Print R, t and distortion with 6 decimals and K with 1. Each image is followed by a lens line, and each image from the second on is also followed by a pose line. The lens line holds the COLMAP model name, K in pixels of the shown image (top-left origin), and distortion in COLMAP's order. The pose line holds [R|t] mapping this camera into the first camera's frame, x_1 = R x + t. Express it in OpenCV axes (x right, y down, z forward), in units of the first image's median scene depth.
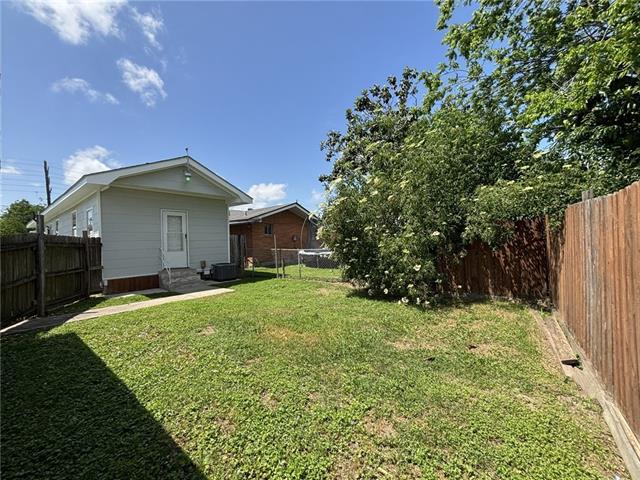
lens RADIAL K [[260.0, 0, 321.2], [0, 260.0, 240.9], [0, 0, 1]] dist [0.001727, 0.000508]
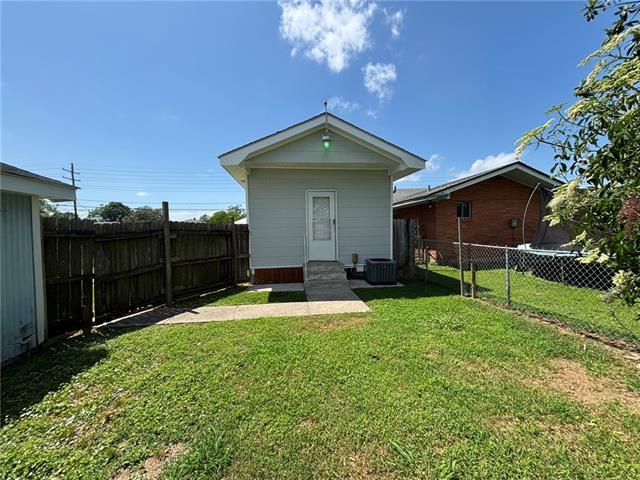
lens RADIAL K [[260.0, 0, 320.4], [0, 260.0, 241.3], [0, 0, 1]] dist [0.001727, 0.000508]
pose [[0.710656, 0.047769, -0.701916, 0.007926], [-0.001643, 0.997802, 0.066243, -0.011356], [0.703538, -0.045923, 0.709173, 0.417574]]
